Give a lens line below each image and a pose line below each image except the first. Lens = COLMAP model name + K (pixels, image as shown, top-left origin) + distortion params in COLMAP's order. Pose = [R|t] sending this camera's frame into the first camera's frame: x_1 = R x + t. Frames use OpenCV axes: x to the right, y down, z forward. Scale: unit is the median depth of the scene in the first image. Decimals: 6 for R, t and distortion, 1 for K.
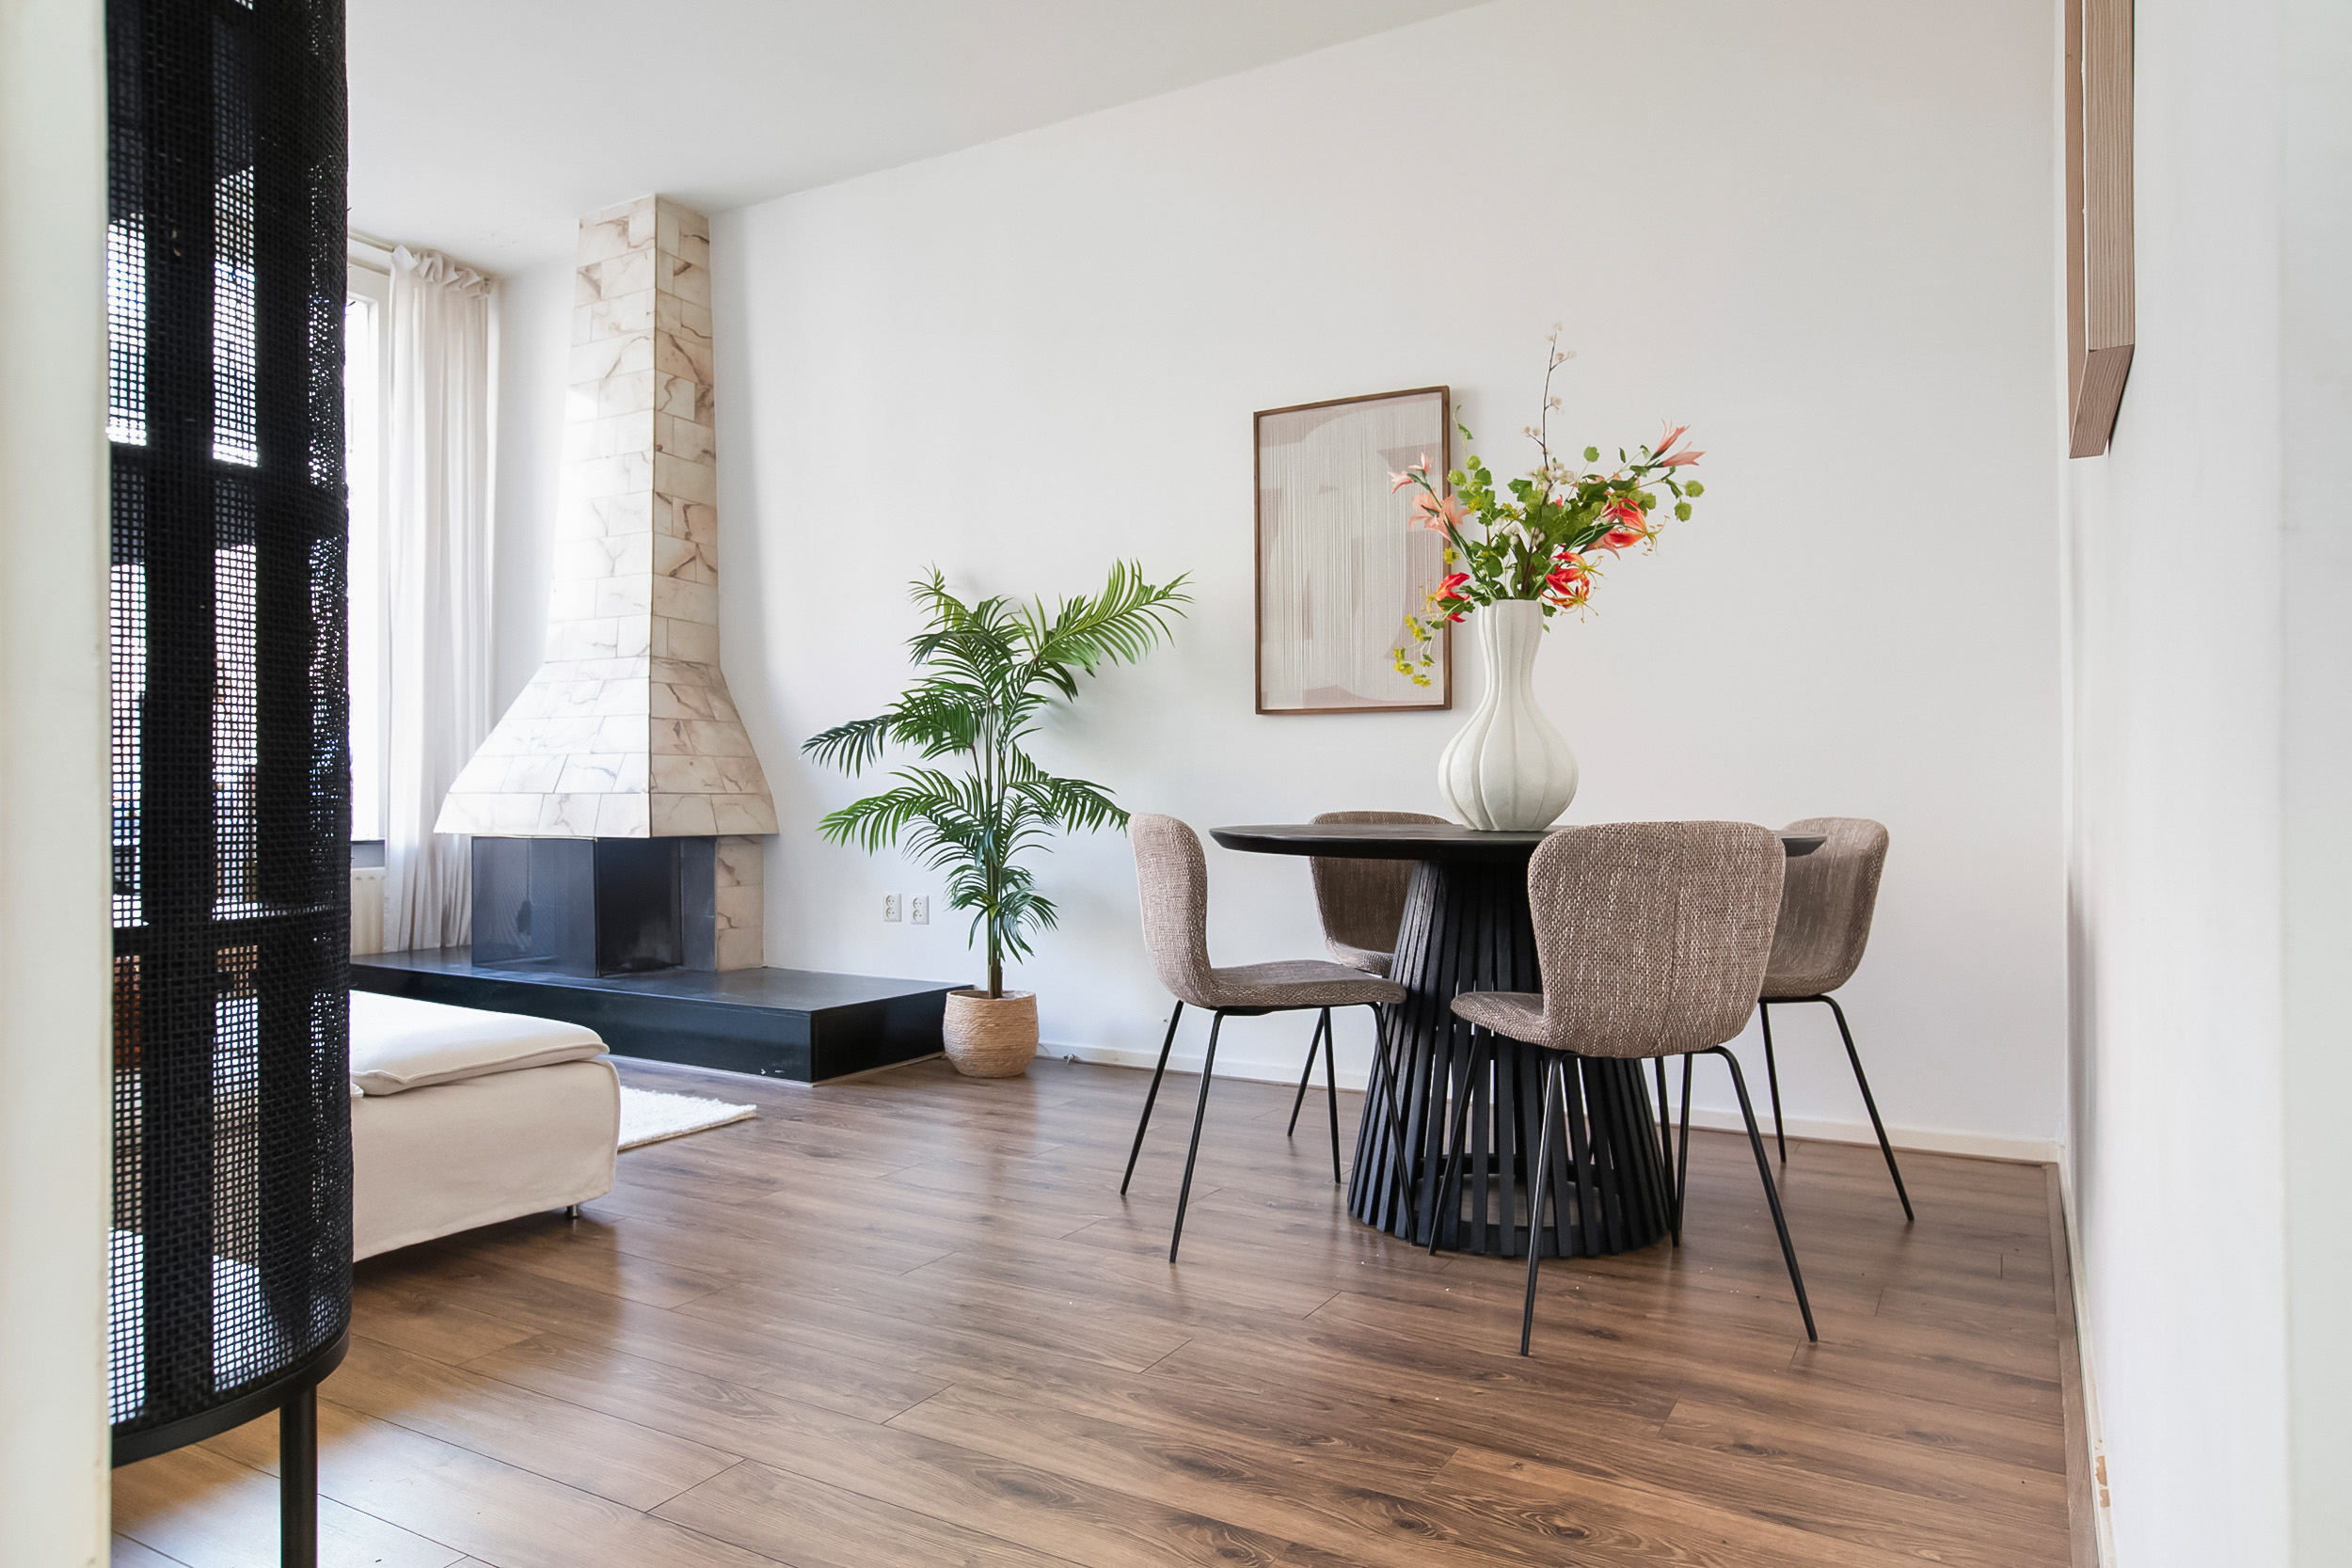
lens RADIAL K [[1511.1, 0, 1169.0], [0, 1511.1, 798.6], [0, 0, 1]] dist [-0.023711, 0.002277]
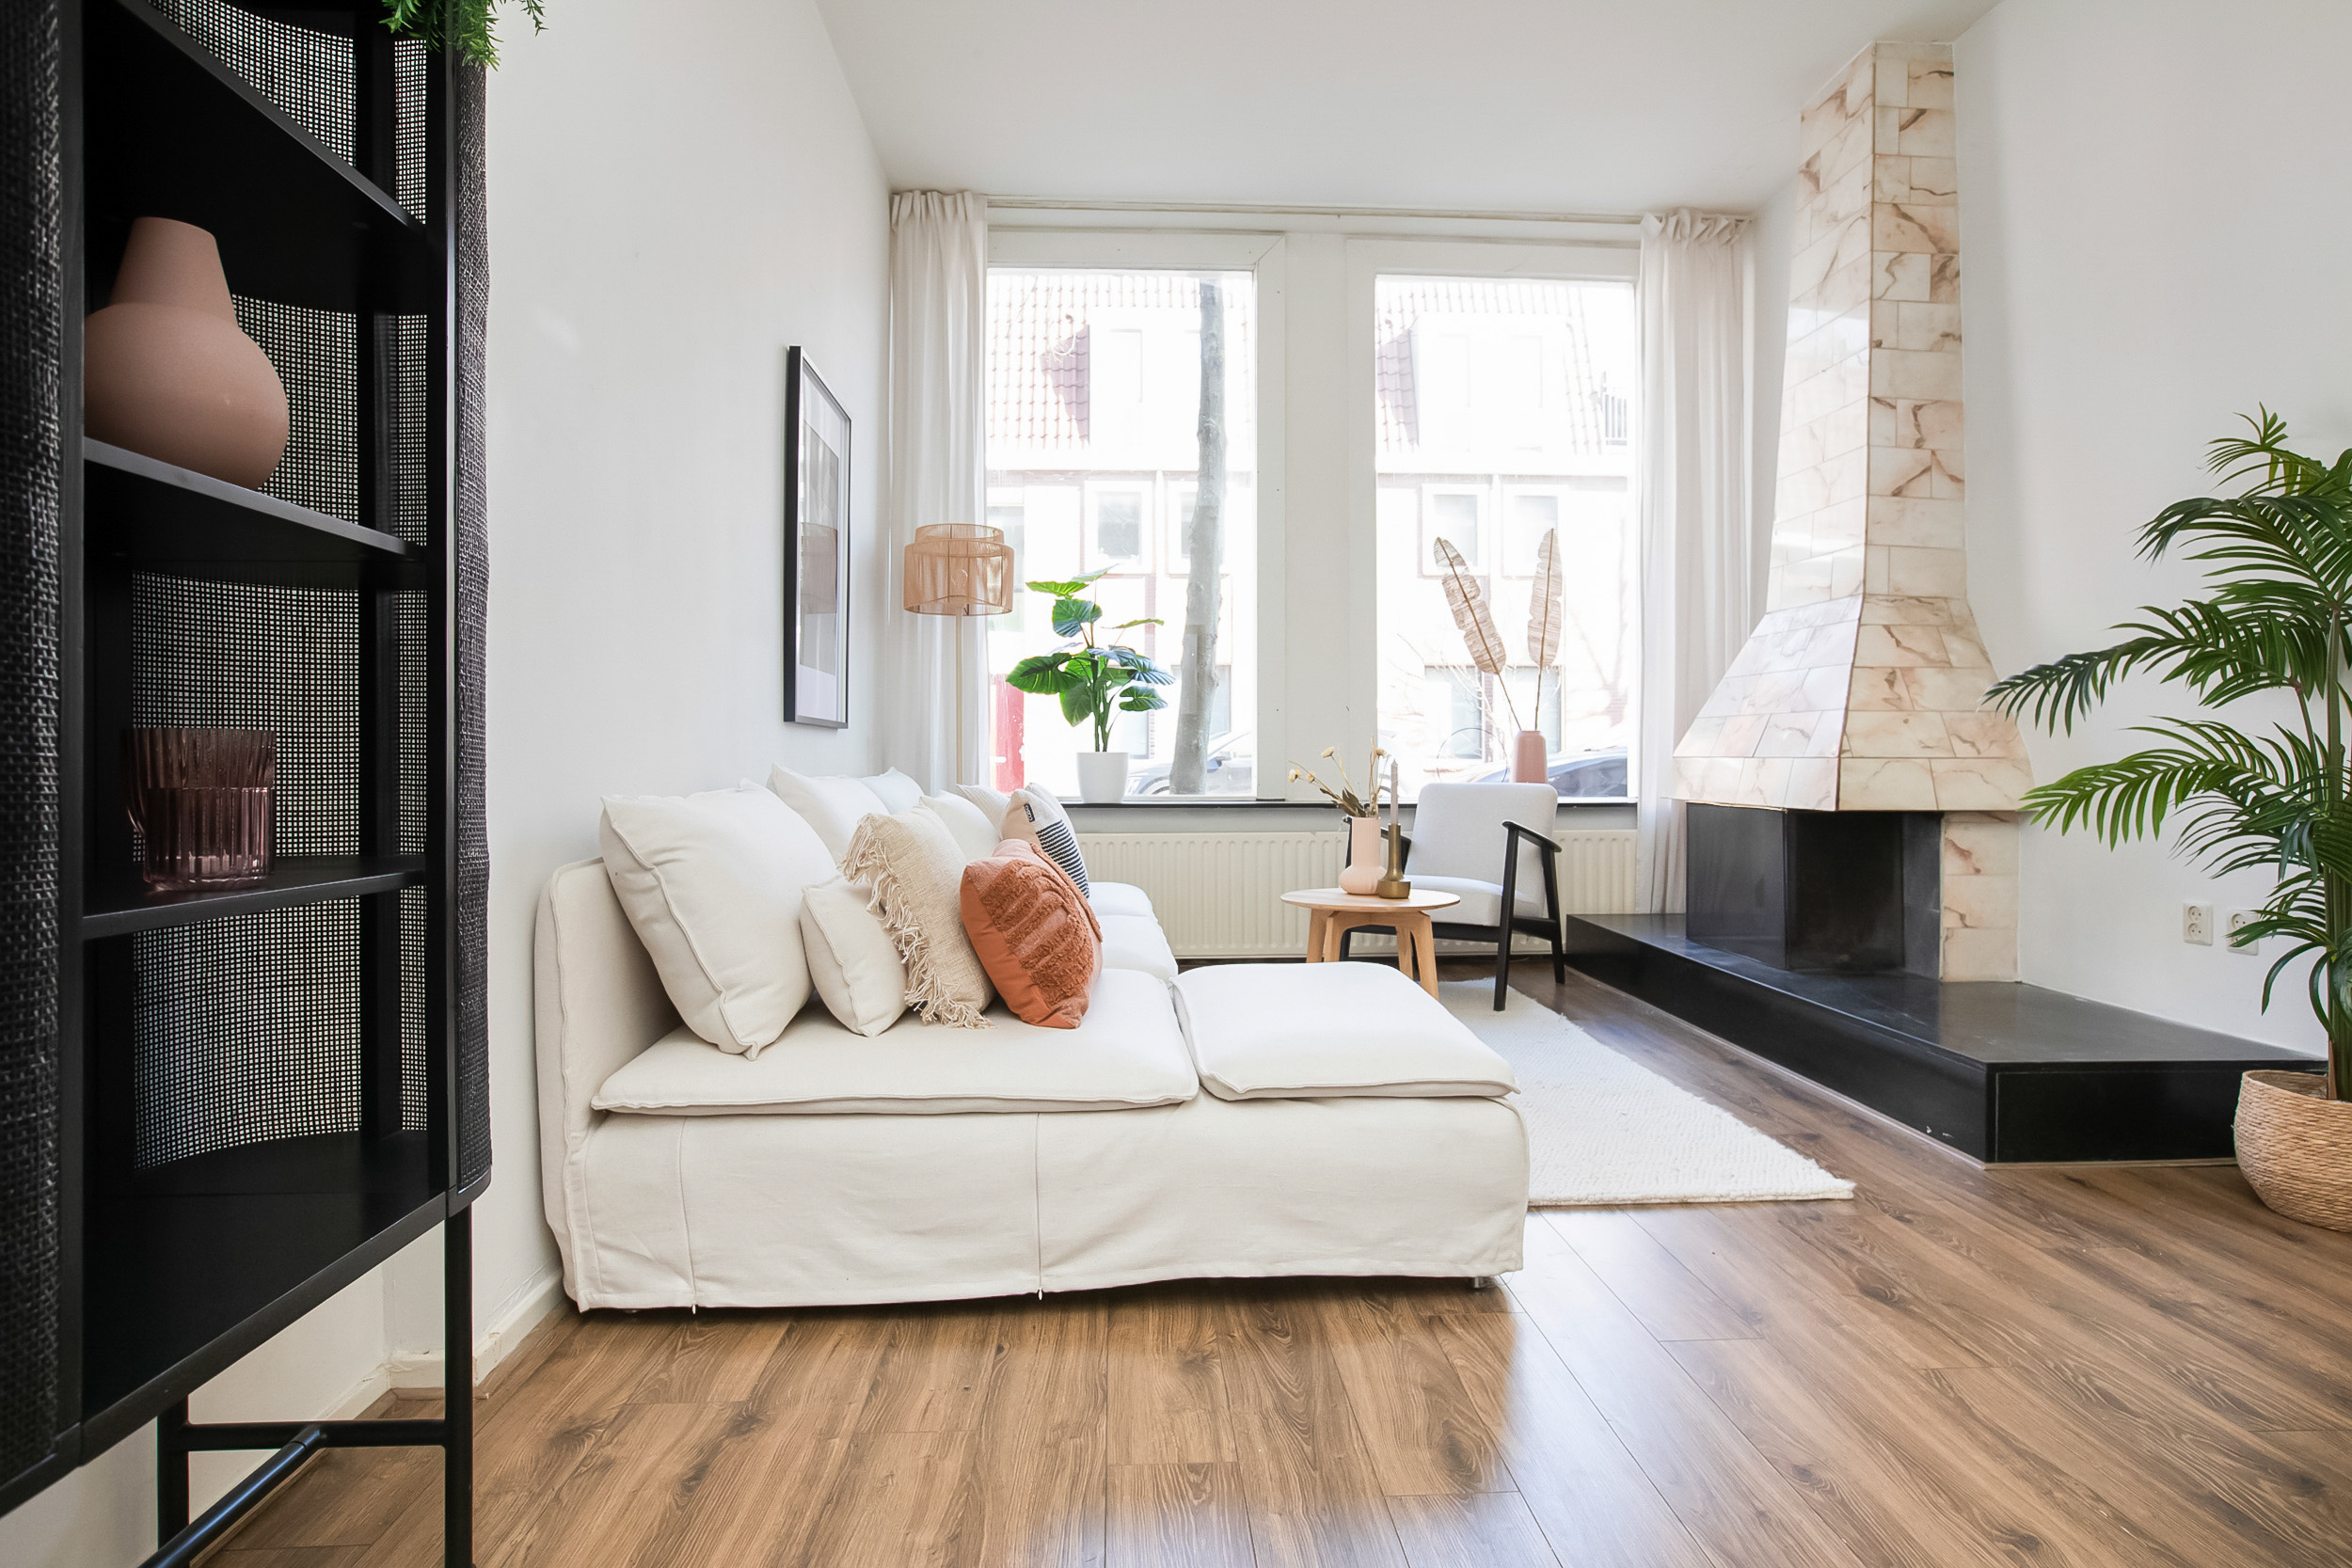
lens RADIAL K [[1314.1, 0, 1169.5], [0, 1314.1, 765.5], [0, 0, 1]] dist [-0.023859, 0.014770]
pose [[0.537124, 0.004943, -0.843489, 0.063111], [0.001652, 0.999975, 0.006913, -0.004702], [0.843501, -0.005107, 0.537103, 0.281459]]
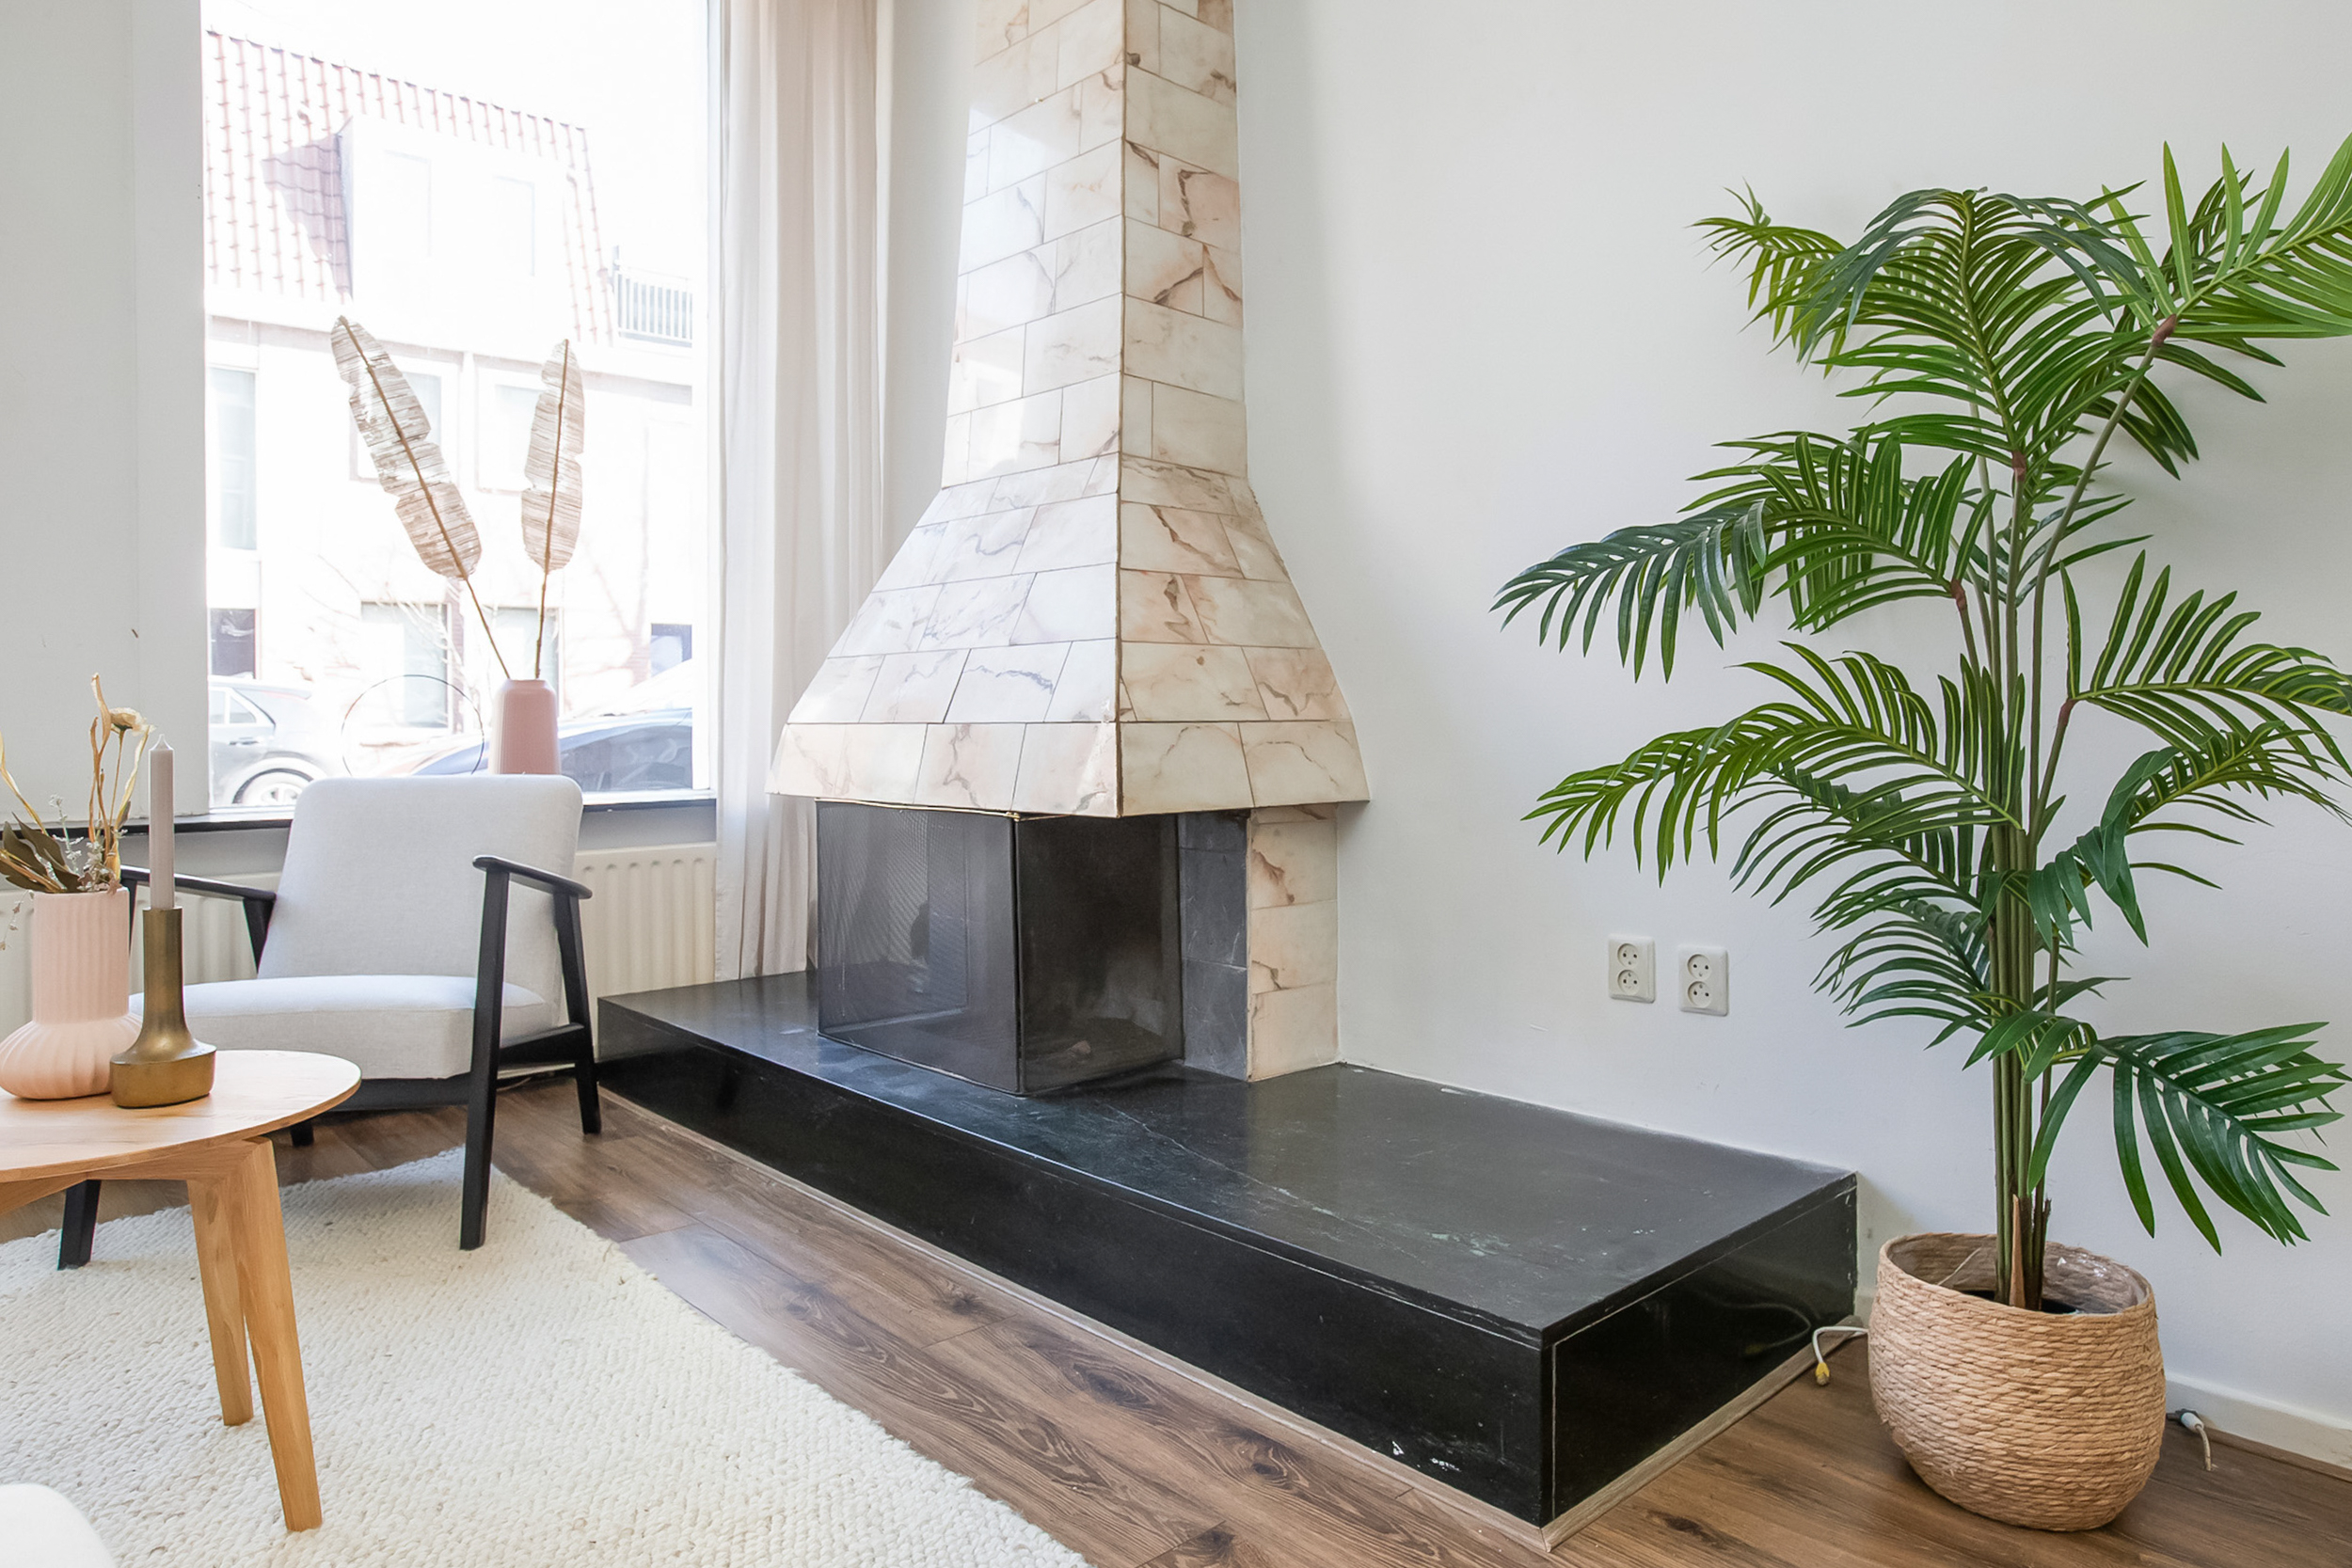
lens RADIAL K [[1428.2, 0, 1227.8], [0, 1428.2, 705.9], [0, 0, 1]] dist [-0.046785, 0.038147]
pose [[0.964396, -0.009455, -0.264292, -0.181787], [0.007289, 0.999931, -0.009175, -0.004147], [0.264360, 0.006922, 0.964399, 0.543259]]
